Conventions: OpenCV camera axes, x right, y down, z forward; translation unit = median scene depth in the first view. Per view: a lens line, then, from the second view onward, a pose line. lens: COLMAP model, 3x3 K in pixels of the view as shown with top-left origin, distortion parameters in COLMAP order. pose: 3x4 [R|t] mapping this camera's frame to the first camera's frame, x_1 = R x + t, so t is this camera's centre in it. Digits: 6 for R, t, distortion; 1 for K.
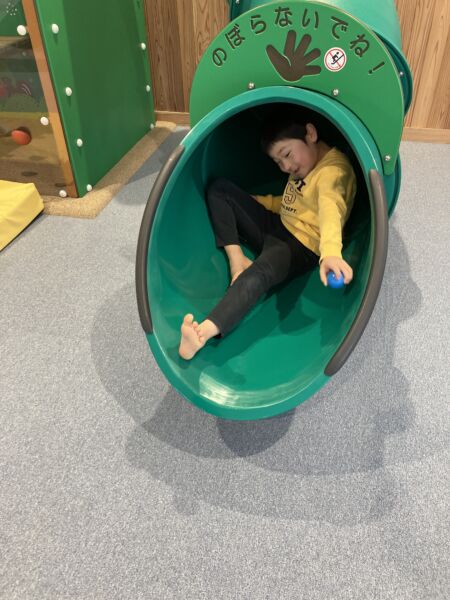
lens RADIAL K [[495.7, 0, 231.3], [0, 495.7, 300.7], [0, 0, 1]] dist [0.015451, -0.004490]
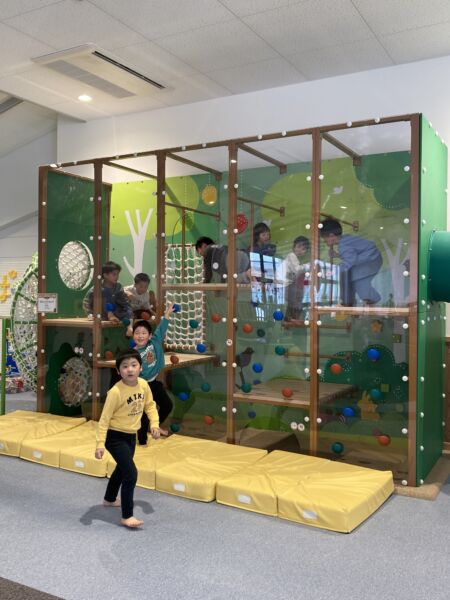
lens RADIAL K [[598.6, 0, 226.7], [0, 598.6, 301.5], [0, 0, 1]] dist [0.027895, 0.000000]
pose [[0.965606, 0.025693, -0.258737, -0.645723], [-0.178656, 0.788556, -0.588440, 0.755198], [0.188910, 0.614426, 0.766025, -1.131575]]
